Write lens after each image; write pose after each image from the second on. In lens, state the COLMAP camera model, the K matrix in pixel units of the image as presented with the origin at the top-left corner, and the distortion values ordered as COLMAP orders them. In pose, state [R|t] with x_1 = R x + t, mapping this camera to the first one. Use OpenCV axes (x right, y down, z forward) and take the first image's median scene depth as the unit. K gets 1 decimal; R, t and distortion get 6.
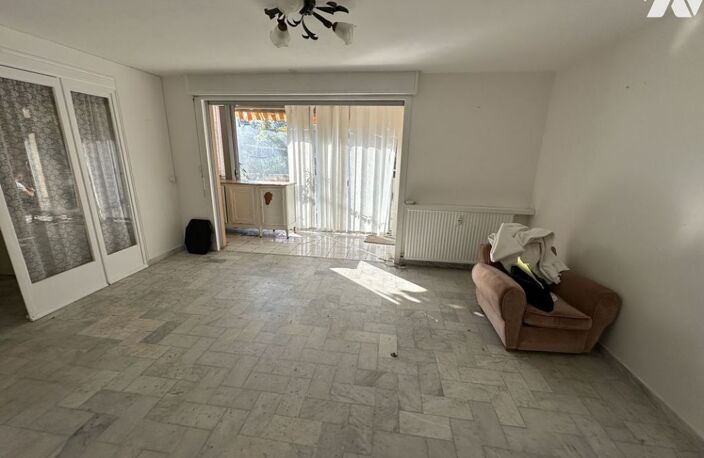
lens RADIAL K [[276.8, 0, 353.7], [0, 276.8, 229.1], [0, 0, 1]] dist [0.000381, 0.000175]
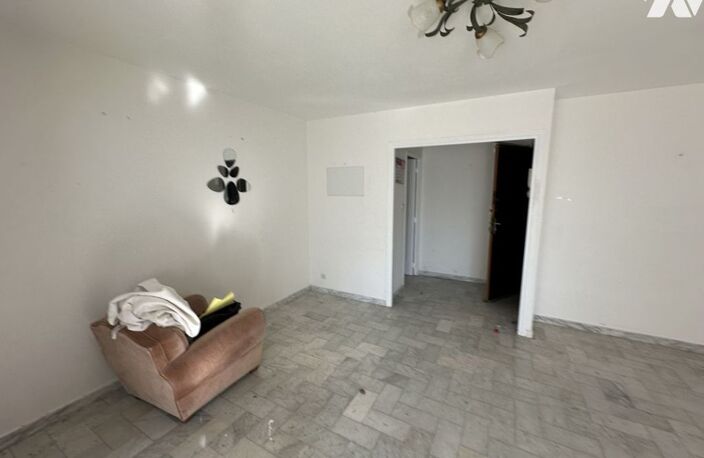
lens RADIAL K [[276.8, 0, 351.8], [0, 276.8, 228.2], [0, 0, 1]] dist [0.000381, 0.000175]
pose [[-0.929127, -0.074769, 0.362123, -0.117649], [0.079932, 0.915572, 0.394130, -0.412666], [-0.361019, 0.395142, -0.844706, 1.457013]]
